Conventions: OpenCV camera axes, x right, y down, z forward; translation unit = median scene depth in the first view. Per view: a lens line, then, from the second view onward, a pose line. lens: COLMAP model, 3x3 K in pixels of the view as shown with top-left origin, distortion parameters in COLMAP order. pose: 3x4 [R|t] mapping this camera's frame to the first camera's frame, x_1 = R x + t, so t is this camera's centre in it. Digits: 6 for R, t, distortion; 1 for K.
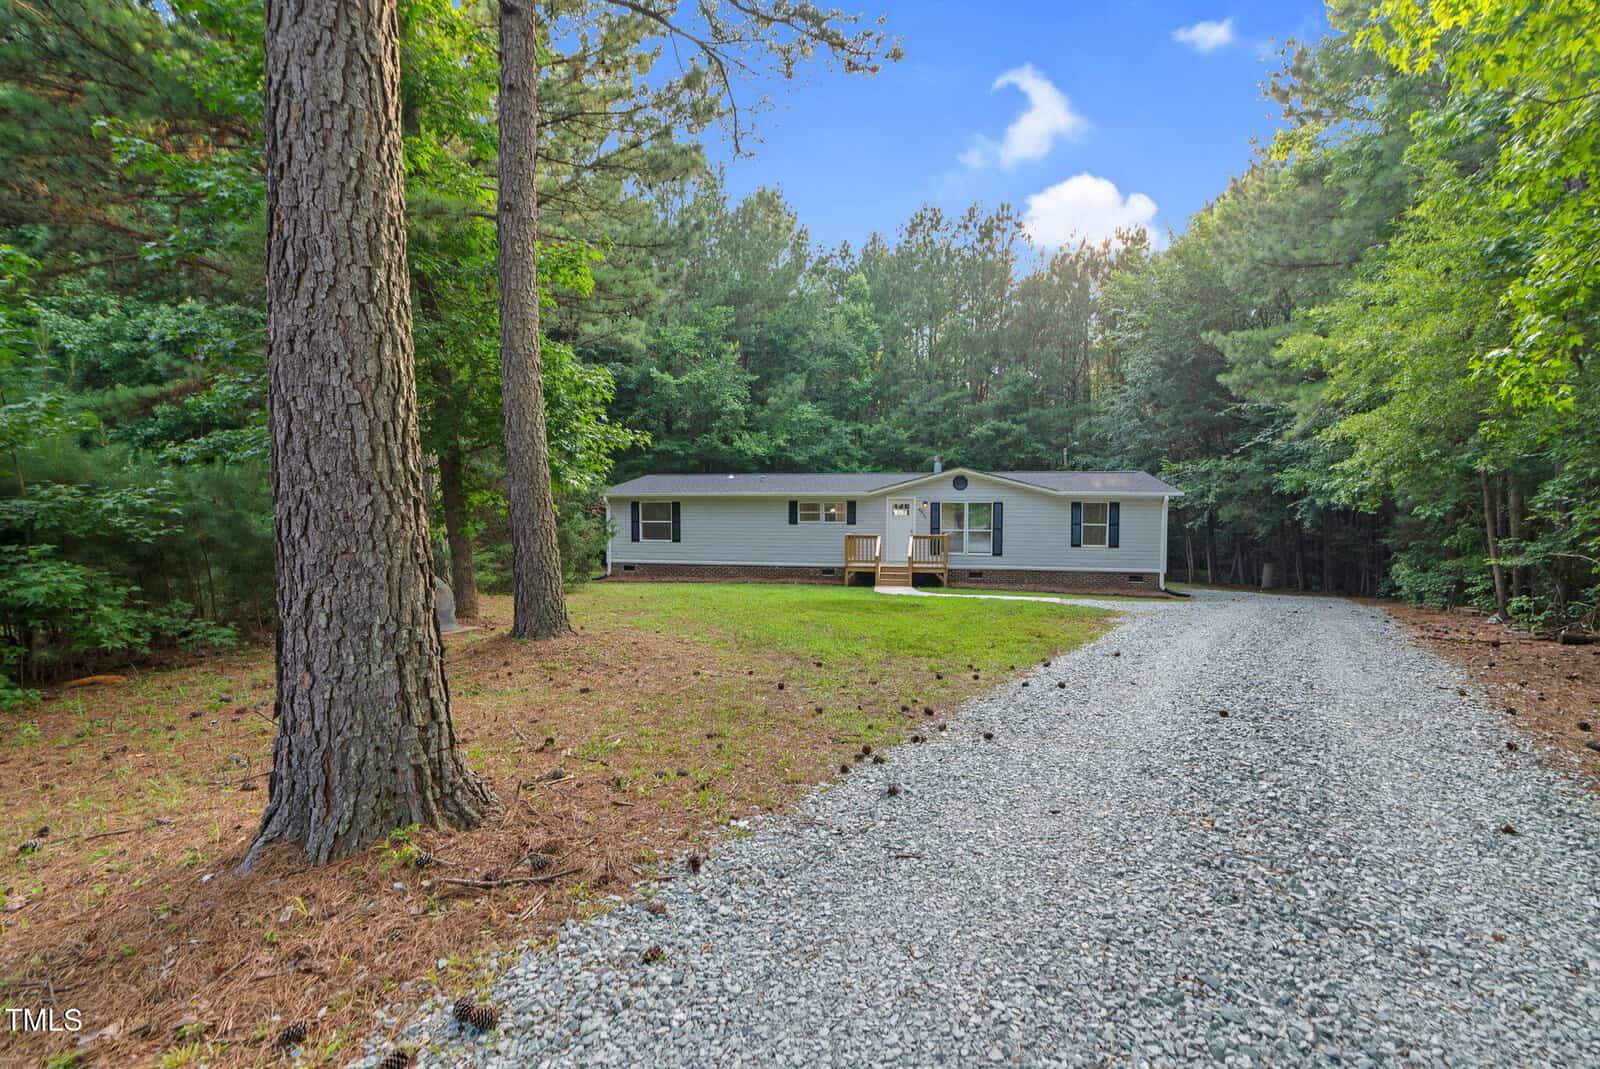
lens RADIAL K [[758.1, 0, 806.8], [0, 758.1, 536.8], [0, 0, 1]] dist [-0.025863, -0.000278]
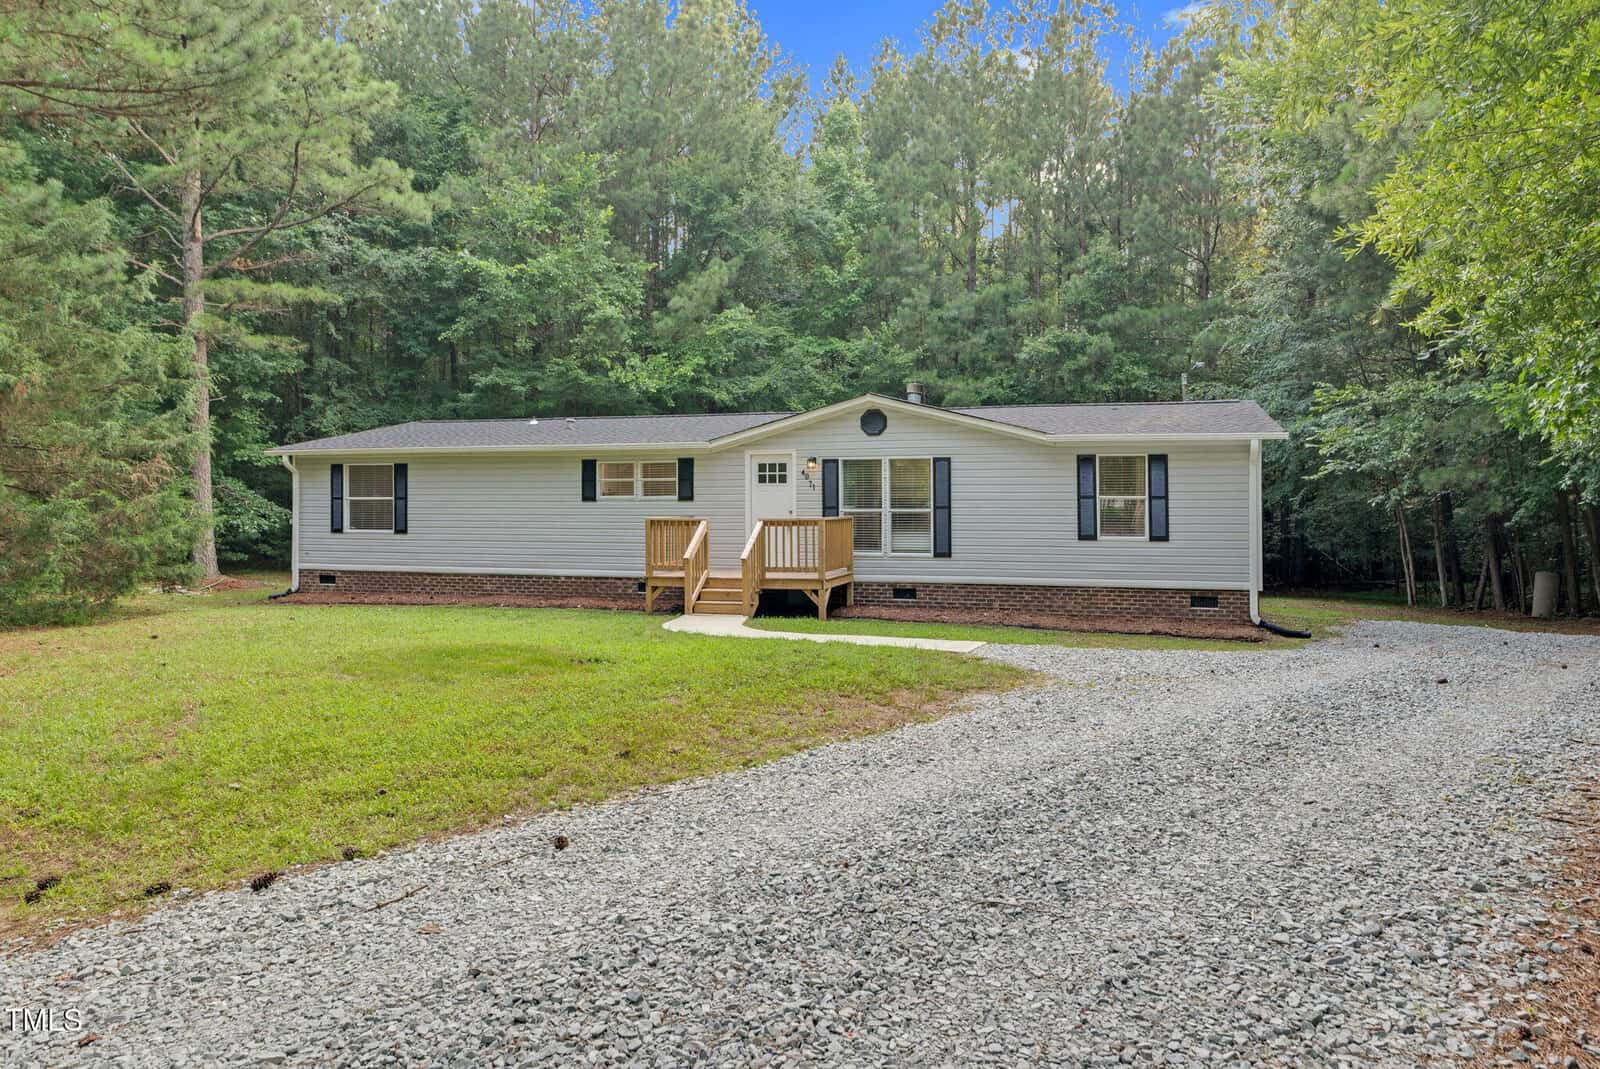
lens RADIAL K [[1105.0, 0, 838.2], [0, 1105.0, 456.4], [0, 0, 1]] dist [-0.012954, -0.001480]
pose [[0.995380, -0.009284, -0.095564, 0.237354], [0.002631, 0.997578, -0.069510, 0.007397], [0.095978, 0.068937, 0.992993, 0.201509]]
